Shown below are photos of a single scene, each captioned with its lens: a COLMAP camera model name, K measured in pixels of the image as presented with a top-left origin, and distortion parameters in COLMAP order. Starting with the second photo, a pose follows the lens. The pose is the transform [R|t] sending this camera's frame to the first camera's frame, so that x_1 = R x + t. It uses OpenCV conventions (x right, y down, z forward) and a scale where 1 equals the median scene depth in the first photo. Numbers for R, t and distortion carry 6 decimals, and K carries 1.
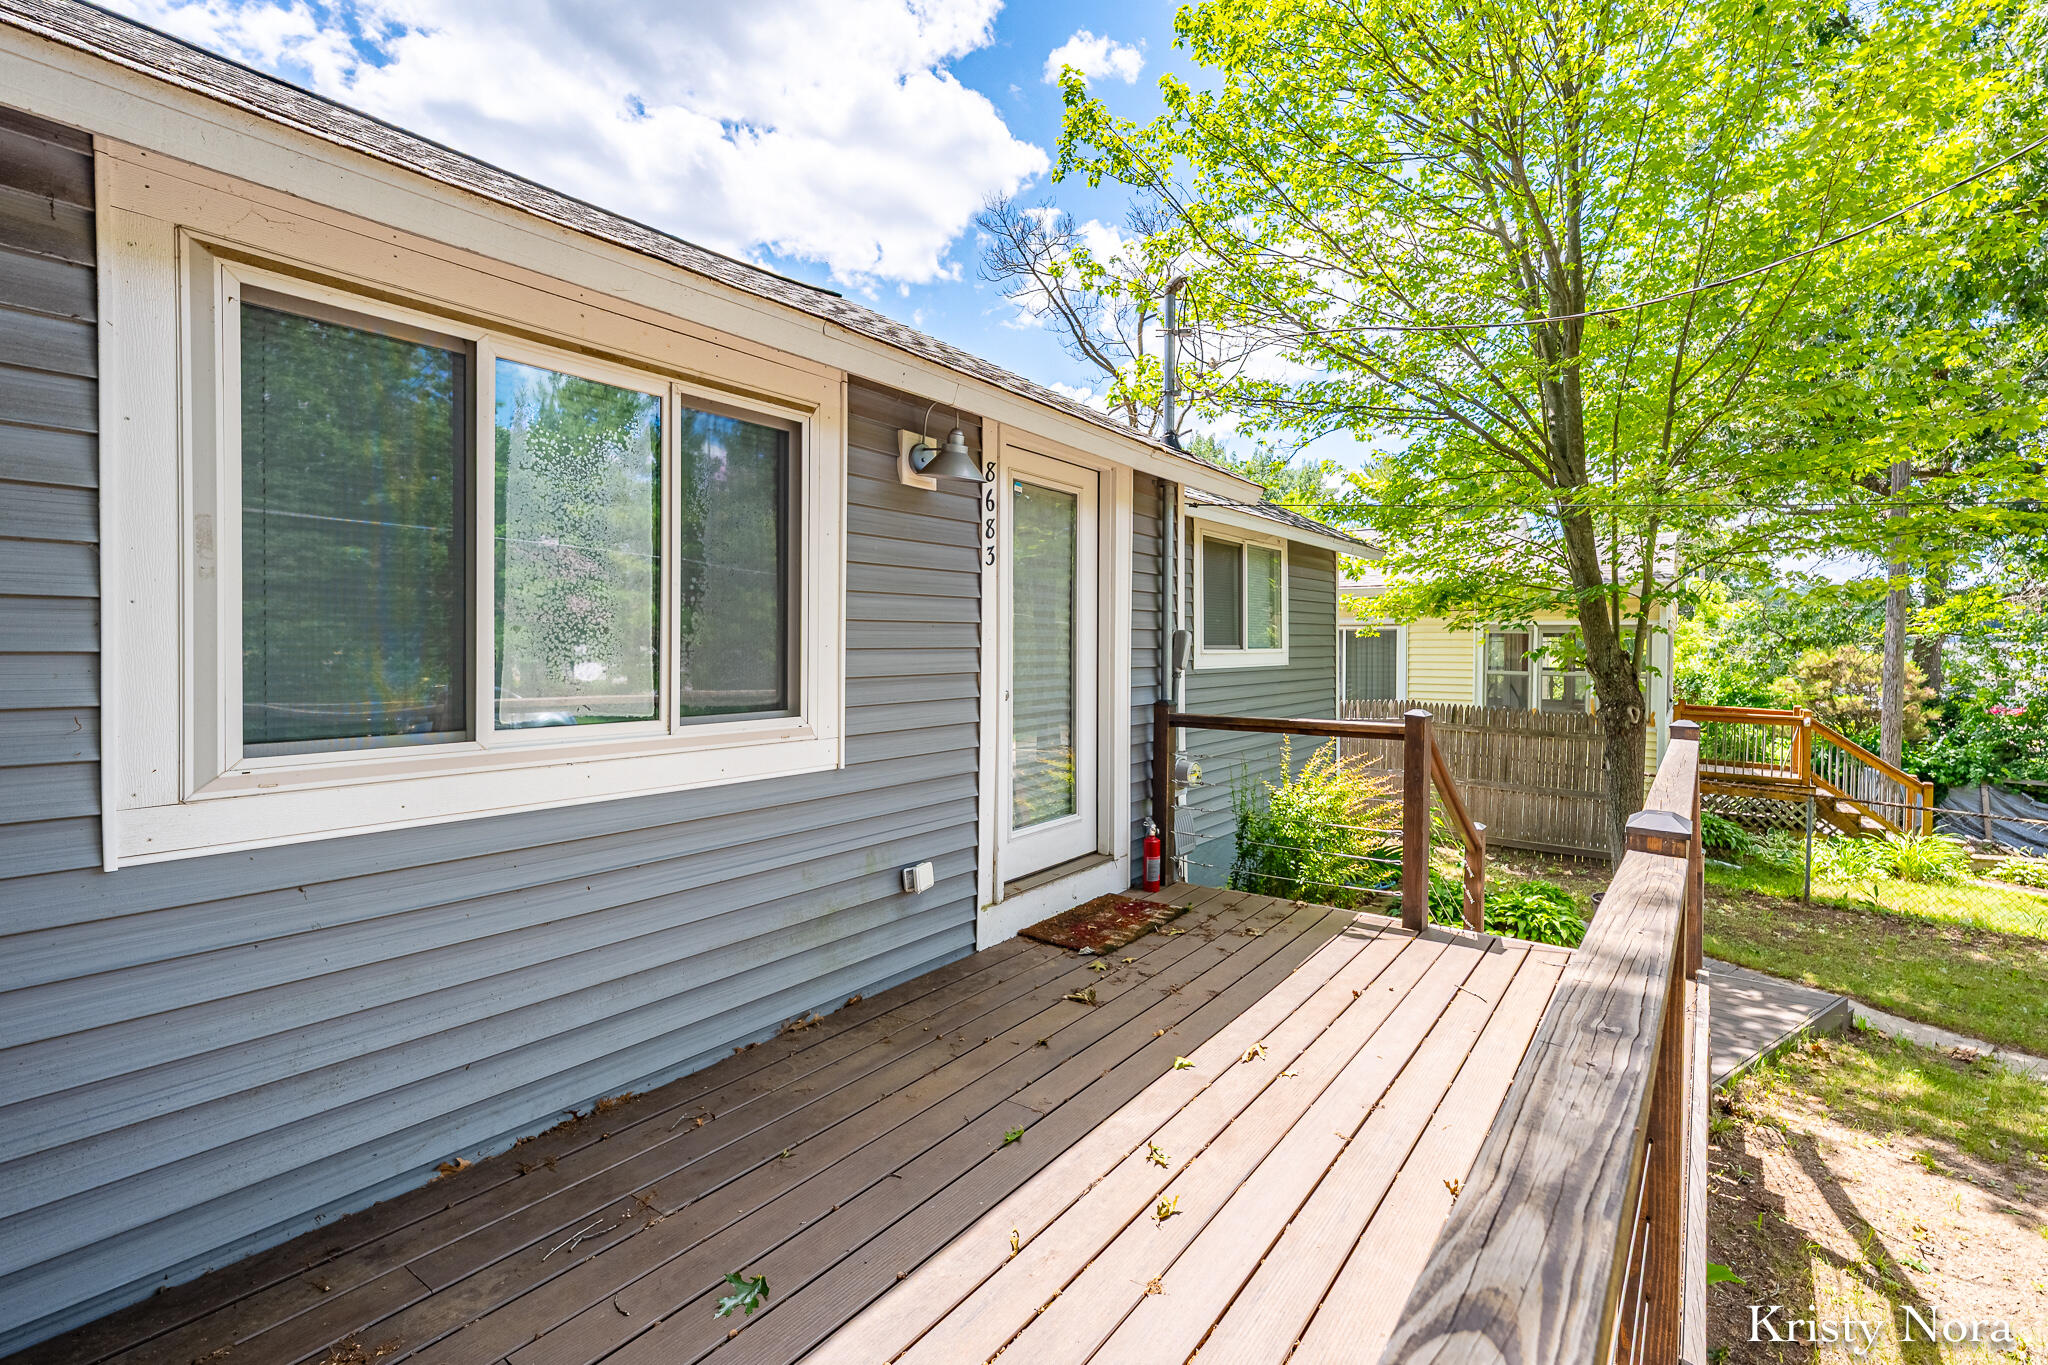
lens RADIAL K [[851.3, 0, 1025.1], [0, 851.3, 686.9], [0, 0, 1]] dist [-0.015489, -0.000174]
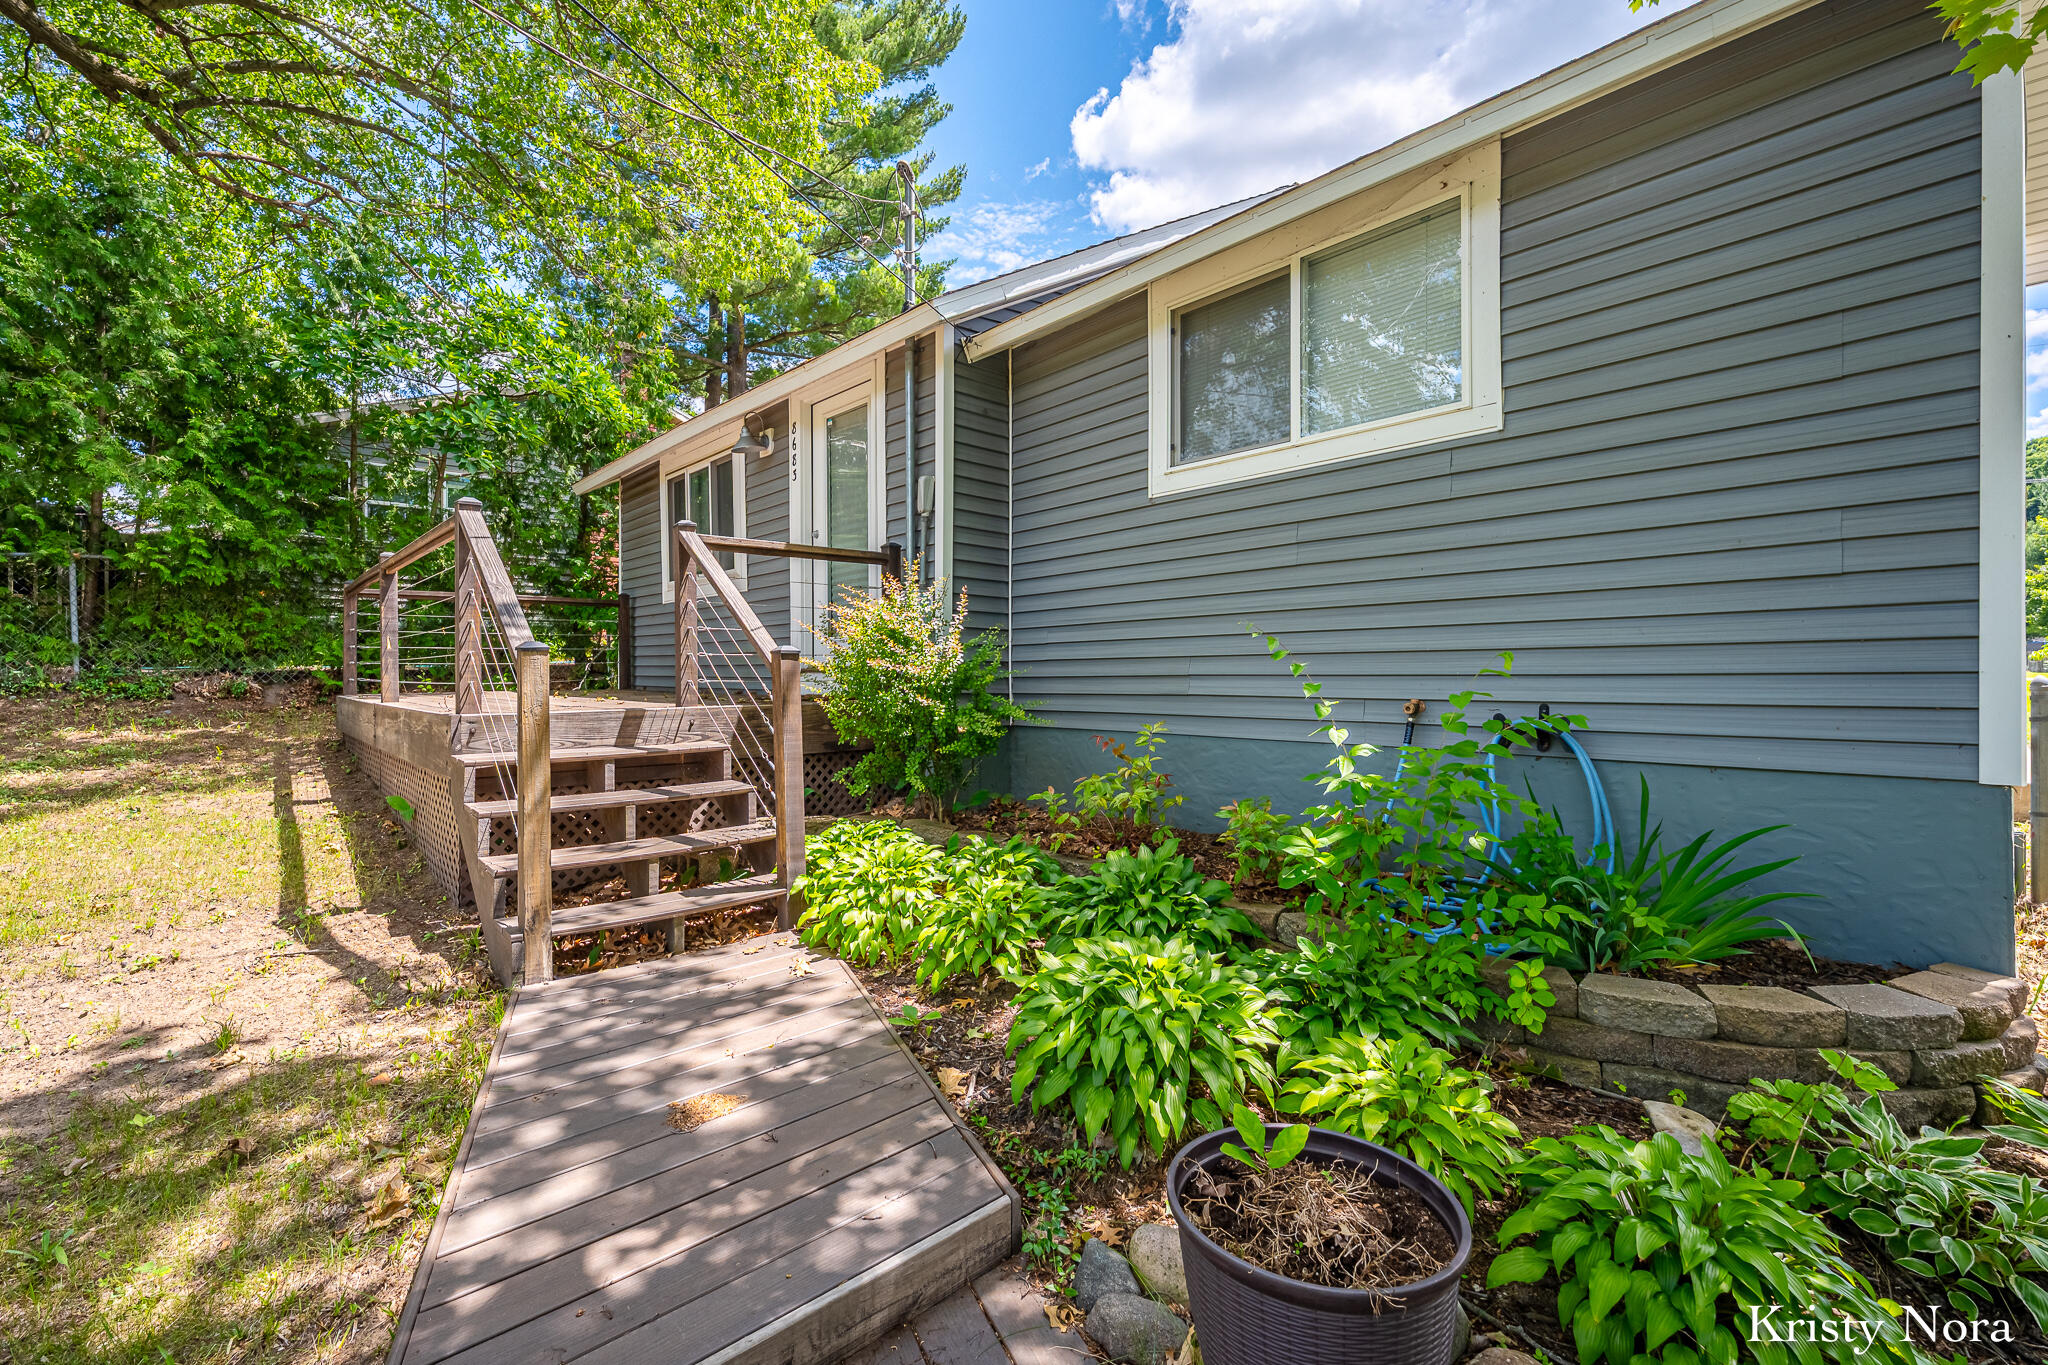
lens RADIAL K [[852.9, 0, 1031.9], [0, 852.9, 673.7], [0, 0, 1]] dist [0.016284, -0.018247]
pose [[-0.126896, 0.004910, -0.991904, 1.606644], [-0.023489, 0.999692, 0.007953, 0.228069], [0.991638, 0.024308, -0.126742, 1.655474]]
